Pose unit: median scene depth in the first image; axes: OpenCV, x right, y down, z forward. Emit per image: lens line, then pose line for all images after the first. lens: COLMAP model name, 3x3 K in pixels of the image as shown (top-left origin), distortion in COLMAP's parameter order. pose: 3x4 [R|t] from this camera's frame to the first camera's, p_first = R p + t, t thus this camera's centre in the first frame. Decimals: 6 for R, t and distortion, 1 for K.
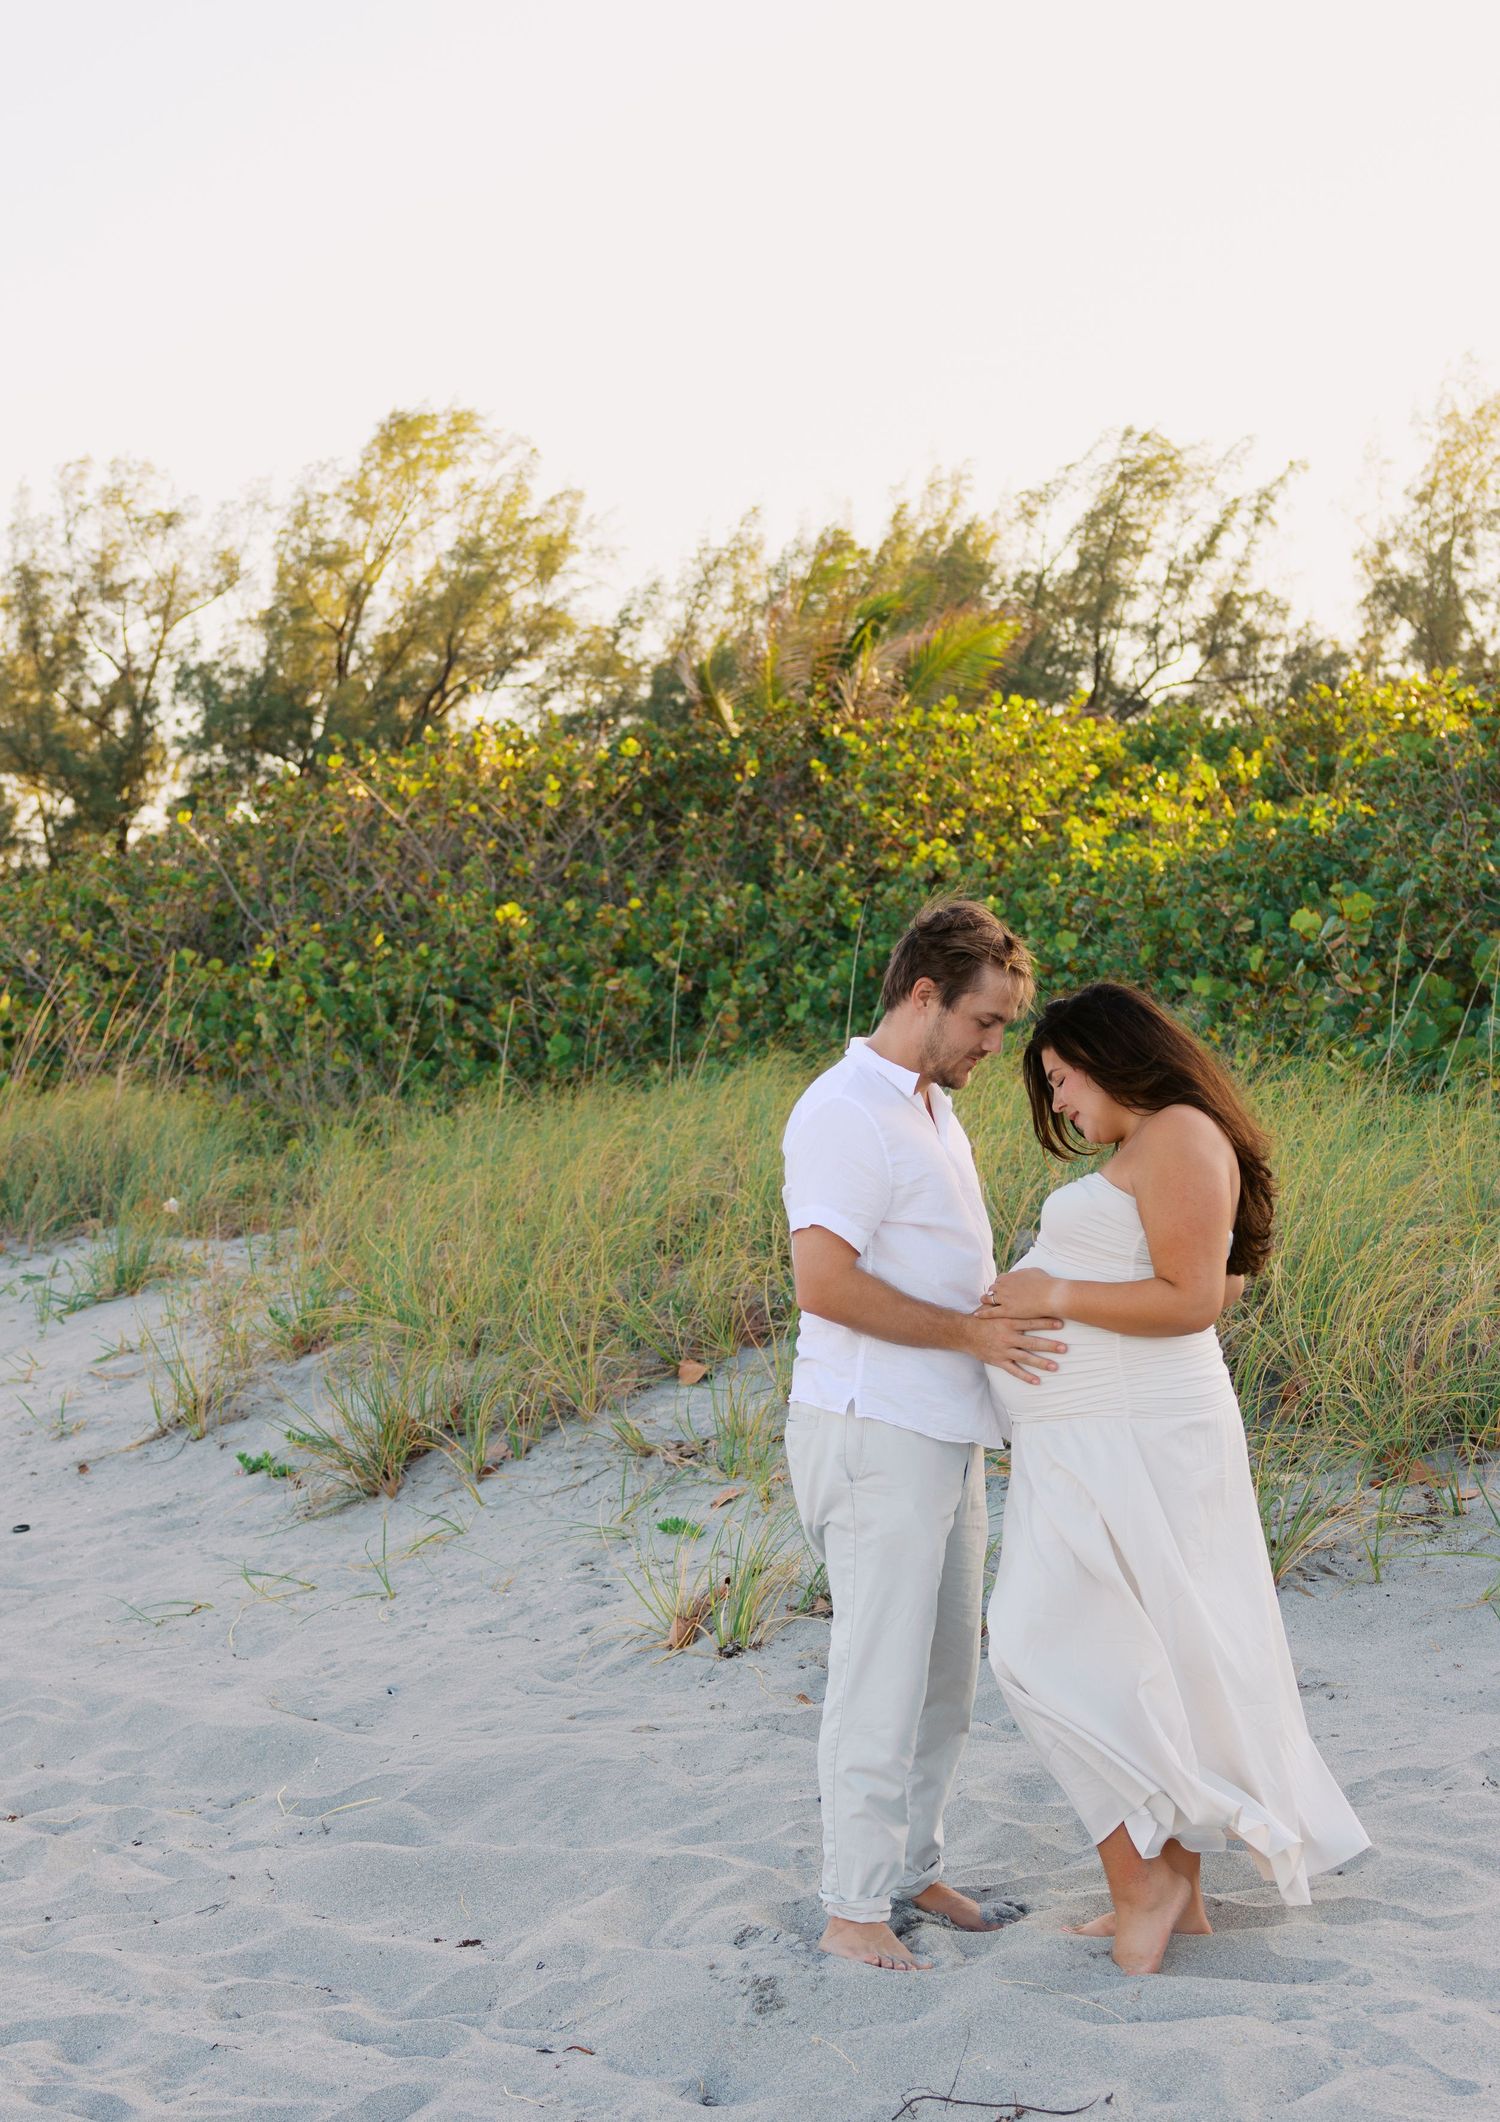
lens RADIAL K [[3108.8, 0, 750.0], [0, 3108.8, 1061.0], [0, 0, 1]] dist [-0.014388, -0.061261]
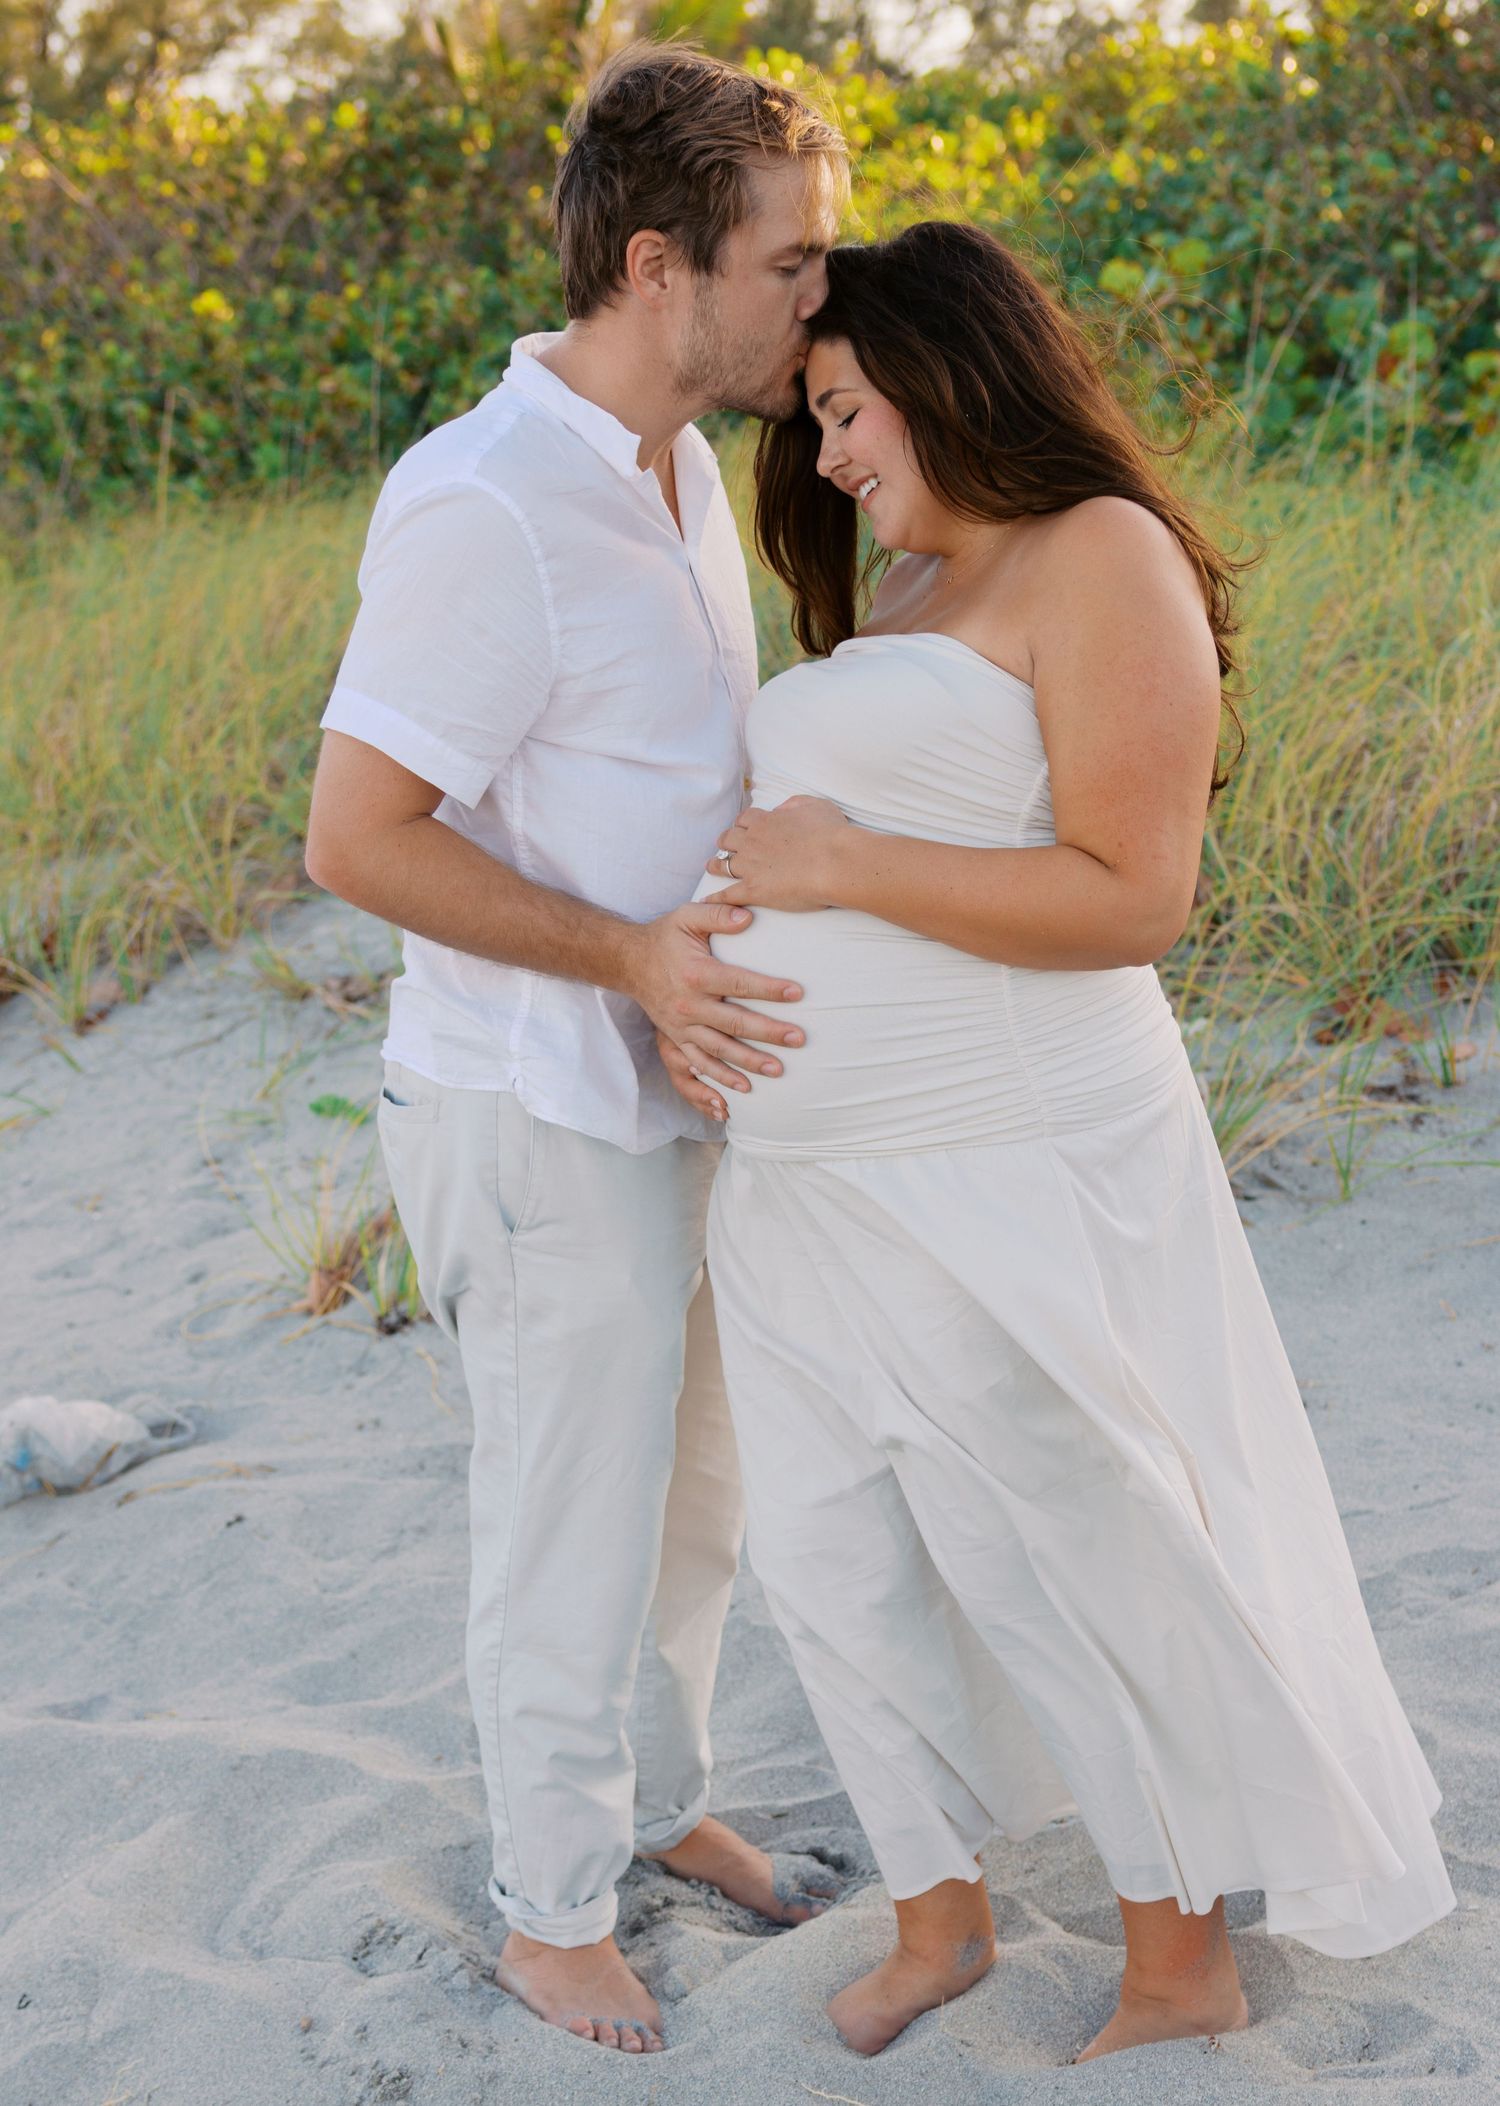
lens RADIAL K [[2469.0, 0, 750.0], [0, 2469.0, 1053.0], [0, 0, 1]] dist [-0.010695, -0.021595]
pose [[0.996919, -0.037777, 0.068744, 0.020167], [0.021700, 0.975009, 0.221105, 0.008276], [-0.075379, -0.218932, 0.972824, 0.267097]]
